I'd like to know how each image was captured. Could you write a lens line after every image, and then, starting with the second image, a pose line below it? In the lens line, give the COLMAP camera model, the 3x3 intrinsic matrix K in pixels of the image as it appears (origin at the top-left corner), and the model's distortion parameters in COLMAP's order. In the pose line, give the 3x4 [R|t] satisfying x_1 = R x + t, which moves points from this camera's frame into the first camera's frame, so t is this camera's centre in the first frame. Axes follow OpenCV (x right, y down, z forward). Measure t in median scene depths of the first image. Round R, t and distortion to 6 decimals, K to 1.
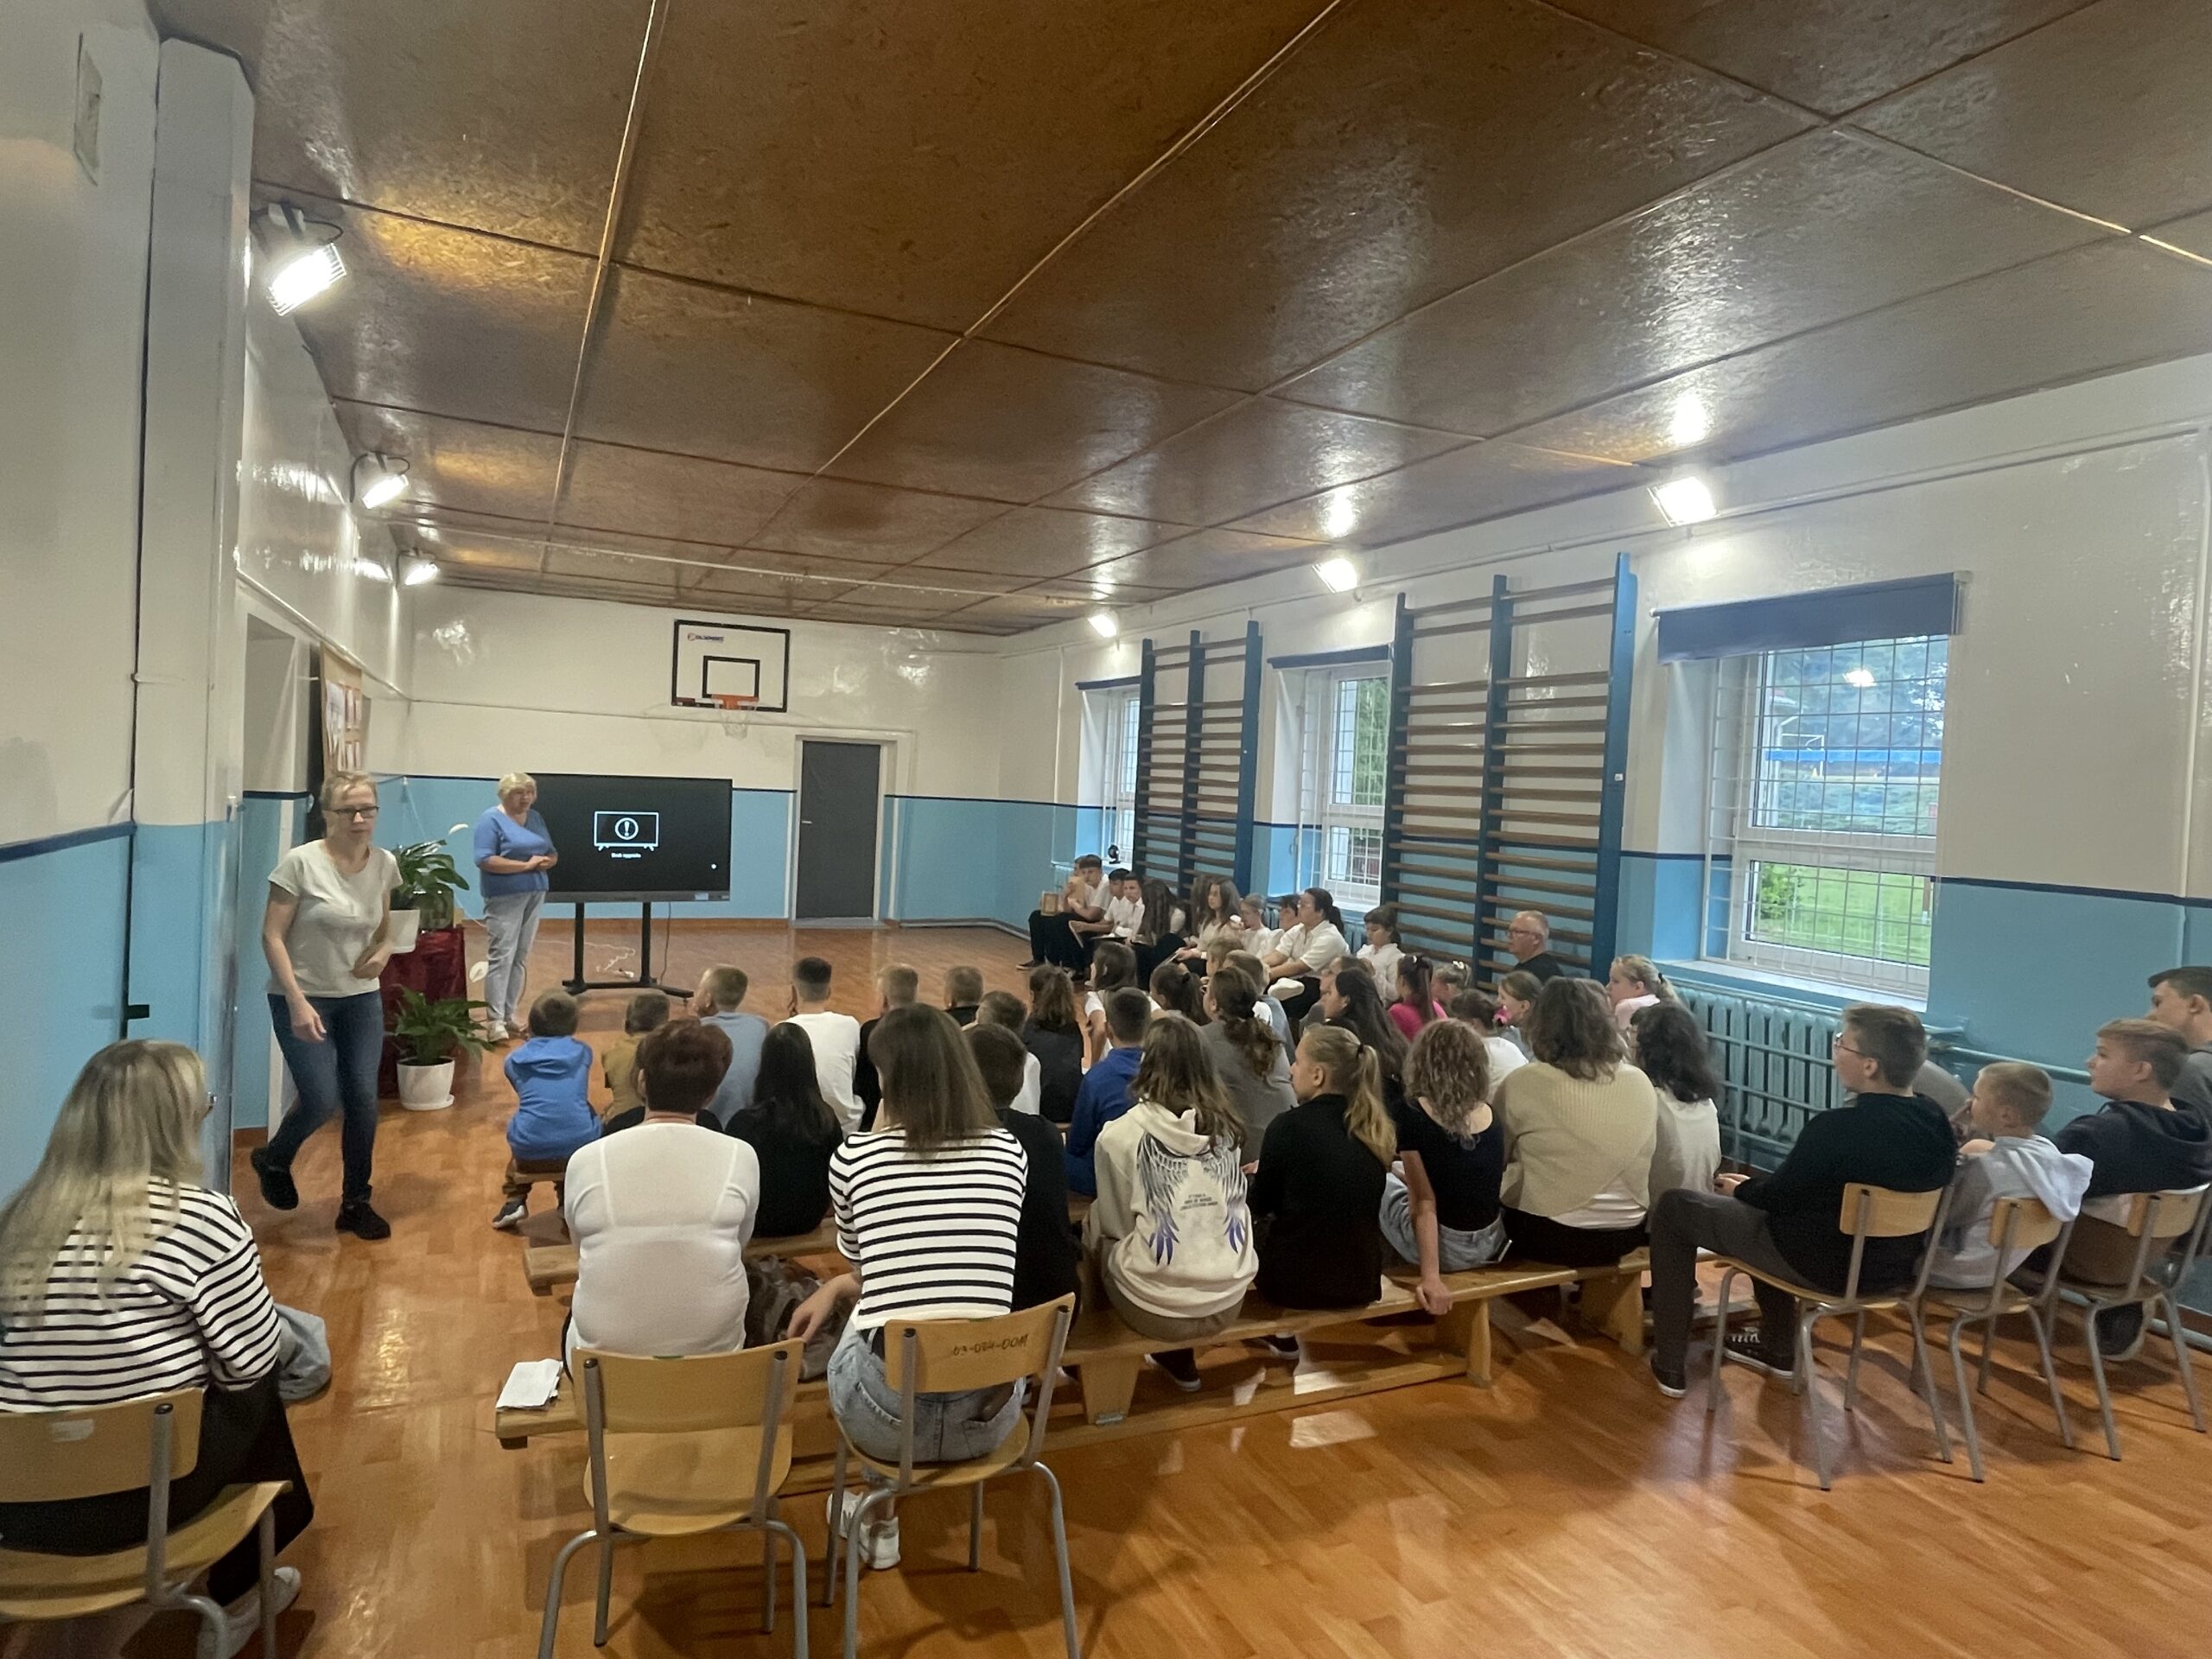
lens RADIAL K [[1224.1, 0, 1104.8], [0, 1224.1, 815.6], [0, 0, 1]] dist [-0.020182, 0.000934]
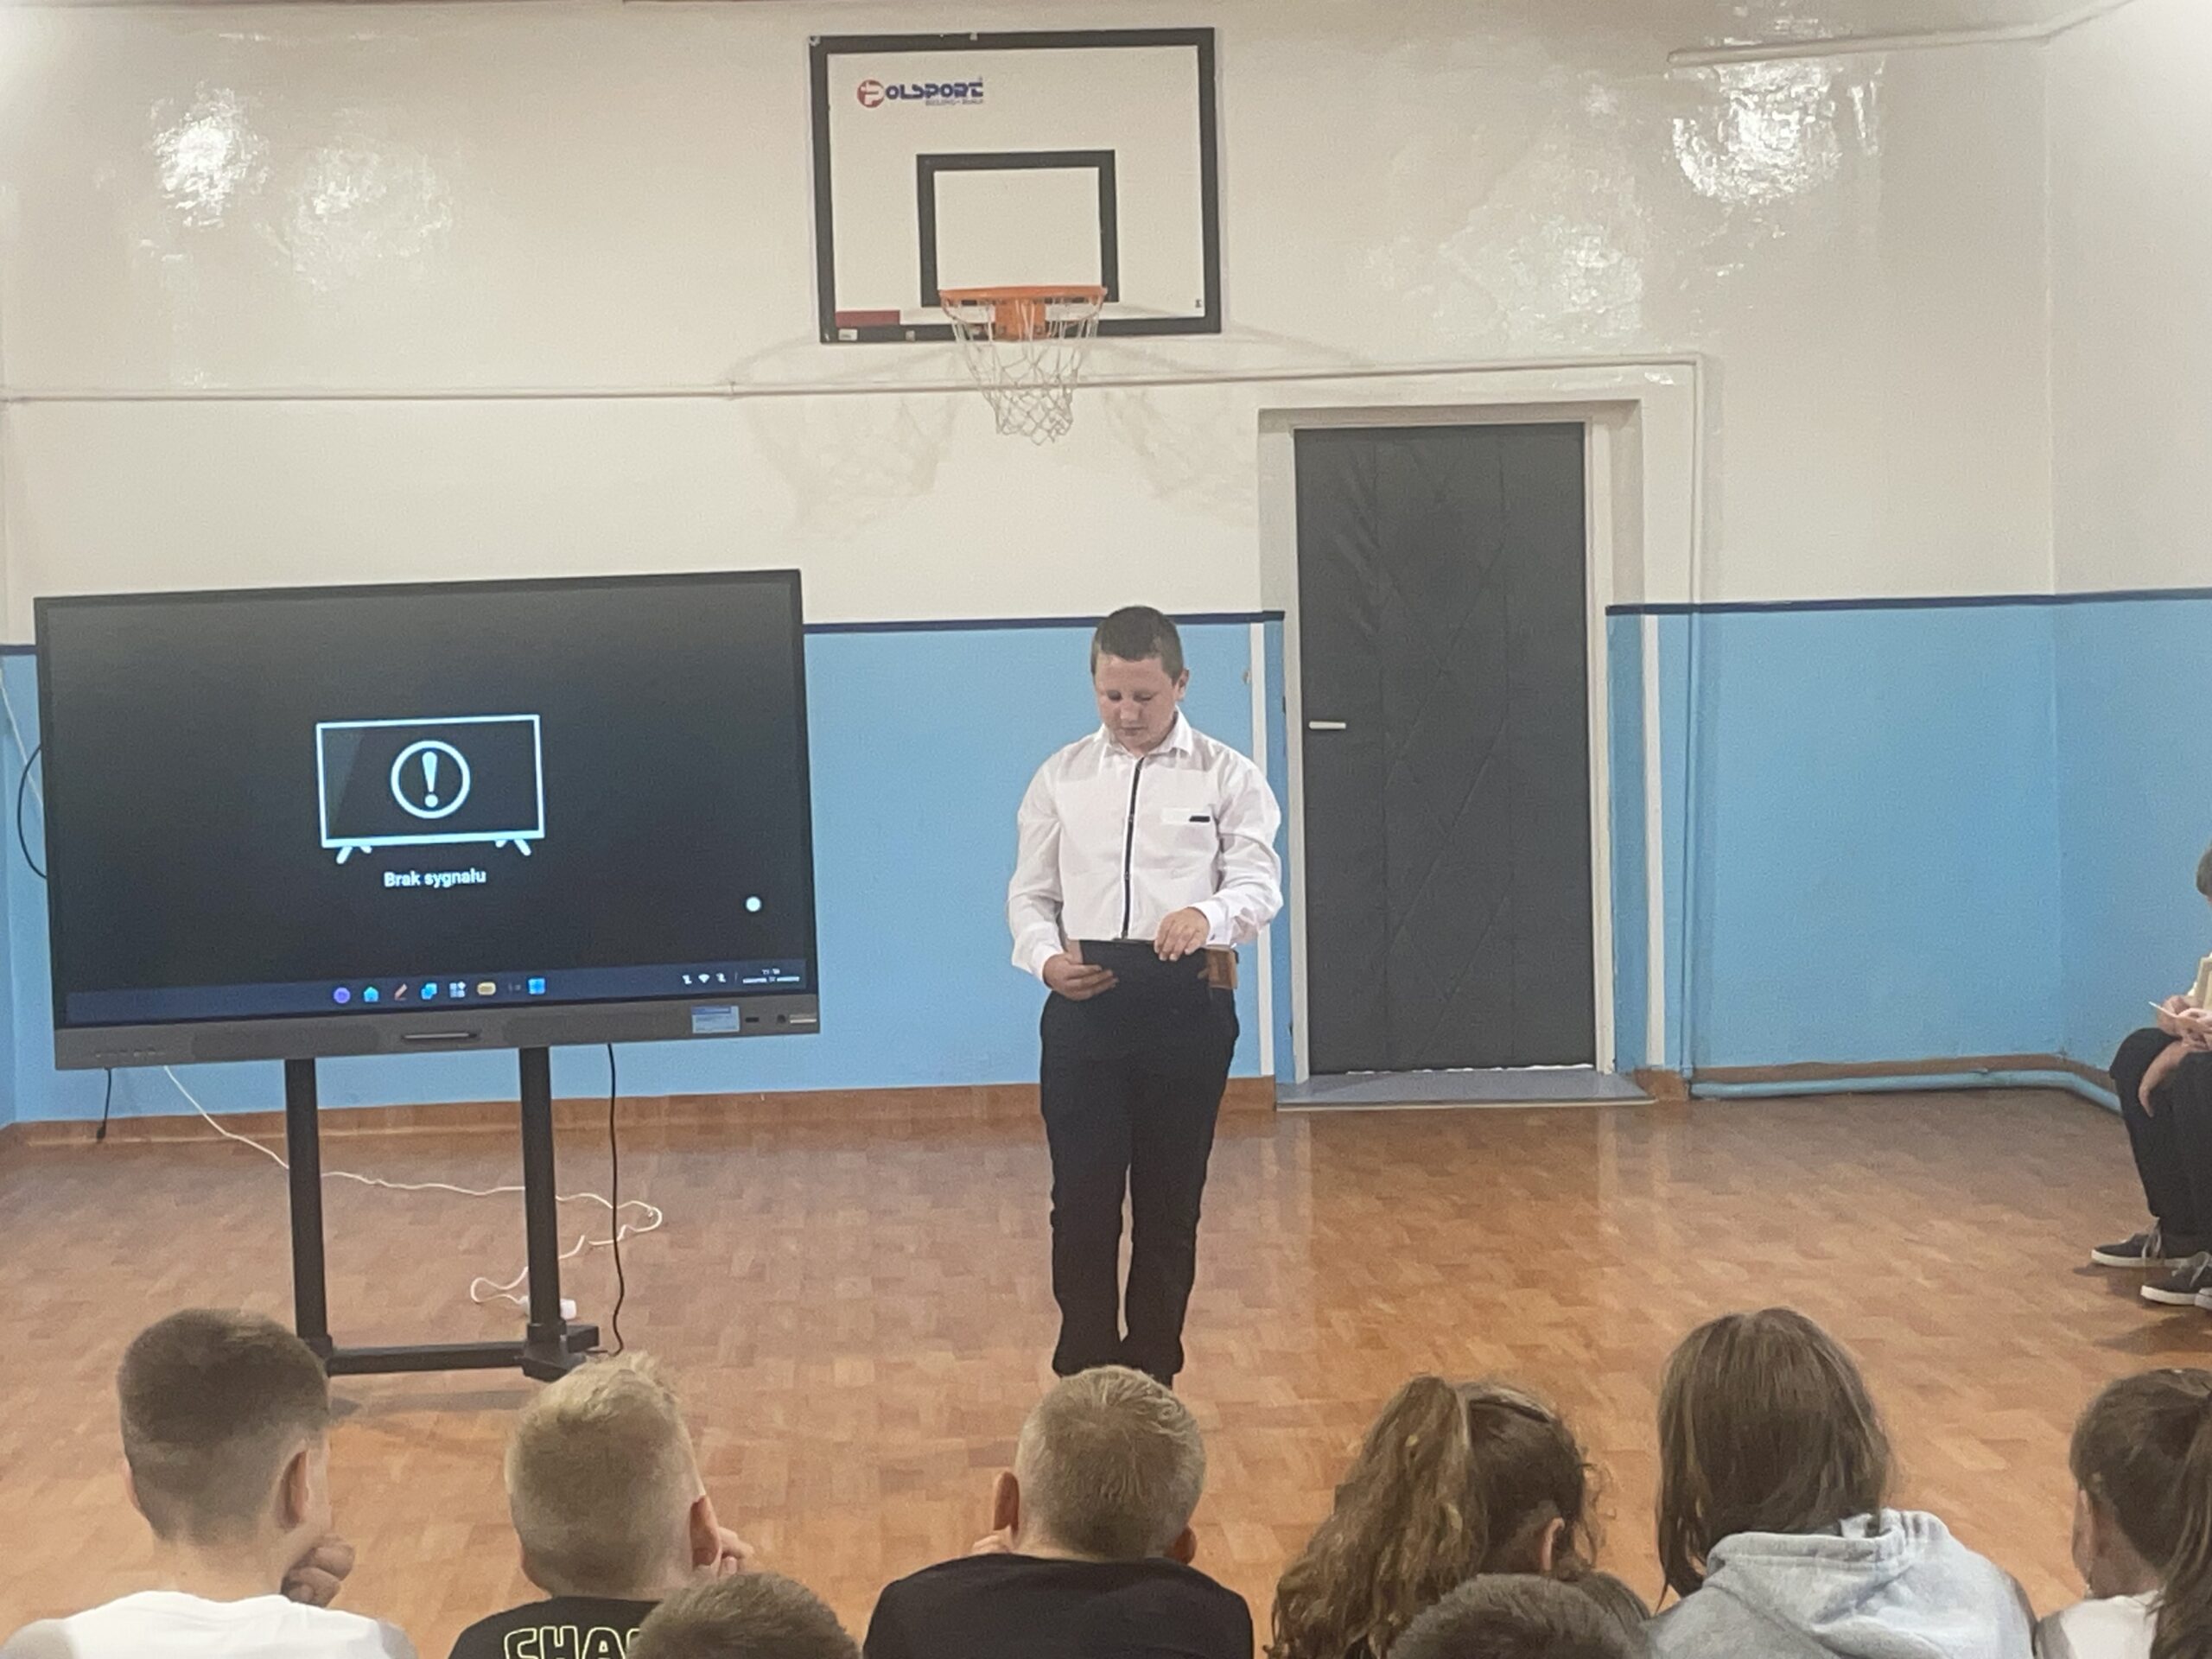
lens RADIAL K [[4001.2, 0, 1059.1], [0, 4001.2, 751.4], [0, 0, 1]] dist [0.109751, 0.000000]
pose [[0.916280, -0.056327, -0.396558, 0.139631], [0.060331, 0.998176, -0.002382, 0.023413], [0.395969, -0.021742, 0.918007, 0.369029]]
